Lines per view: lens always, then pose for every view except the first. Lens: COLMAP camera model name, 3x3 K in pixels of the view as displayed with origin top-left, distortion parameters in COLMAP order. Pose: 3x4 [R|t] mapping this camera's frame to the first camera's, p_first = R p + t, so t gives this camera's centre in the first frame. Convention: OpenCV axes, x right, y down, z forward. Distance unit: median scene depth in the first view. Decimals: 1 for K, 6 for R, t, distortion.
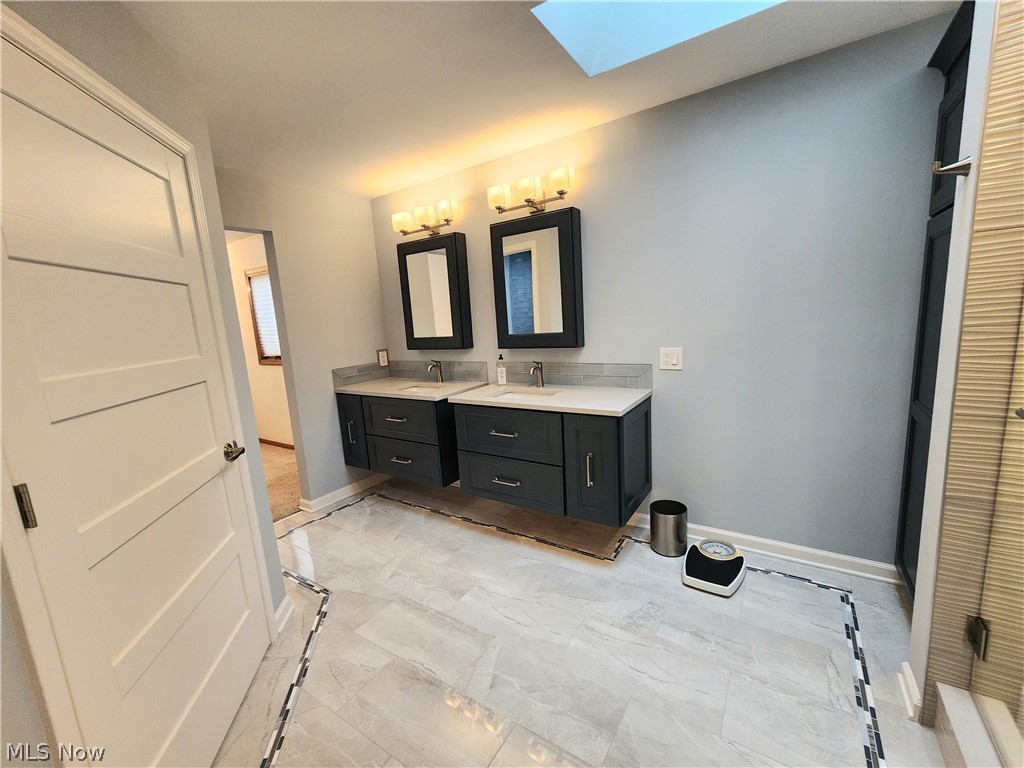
lens RADIAL K [[424.1, 0, 508.8], [0, 424.1, 385.7], [0, 0, 1]] dist [-0.001334, 0.001594]
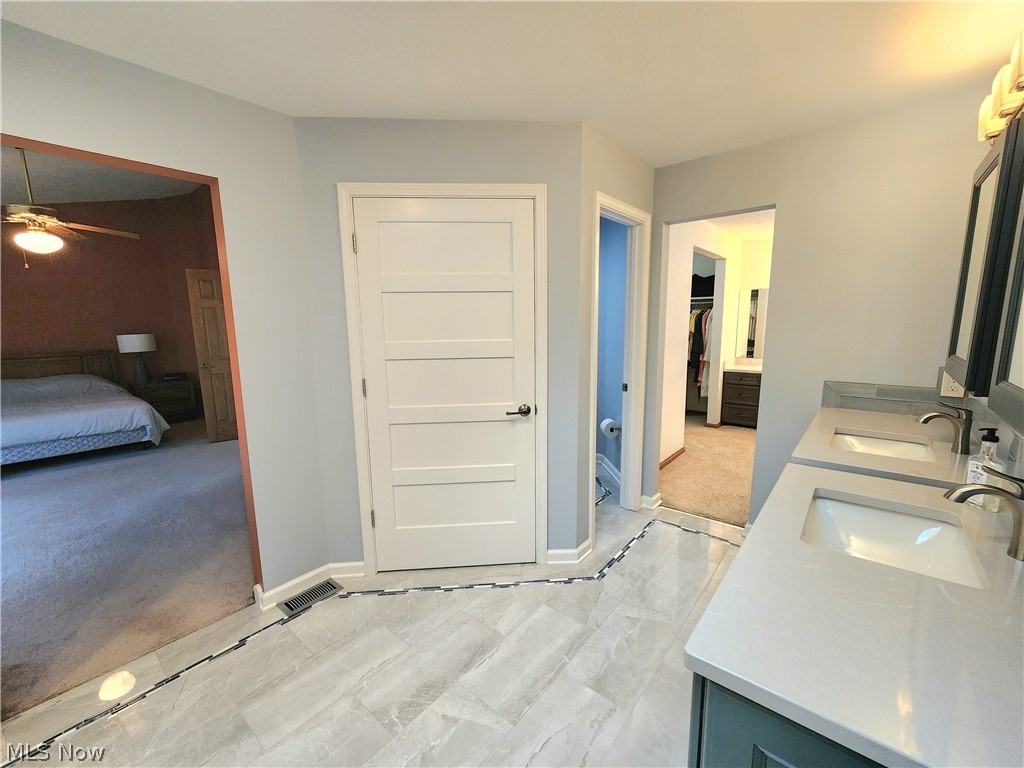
lens RADIAL K [[424.1, 0, 510.4], [0, 424.1, 385.0], [0, 0, 1]] dist [-0.001334, 0.001594]
pose [[-0.108560, 0.215953, -0.970350, 0.630098], [-0.143051, 0.962566, 0.230225, -0.221641], [0.983744, 0.163802, -0.073604, 0.972190]]
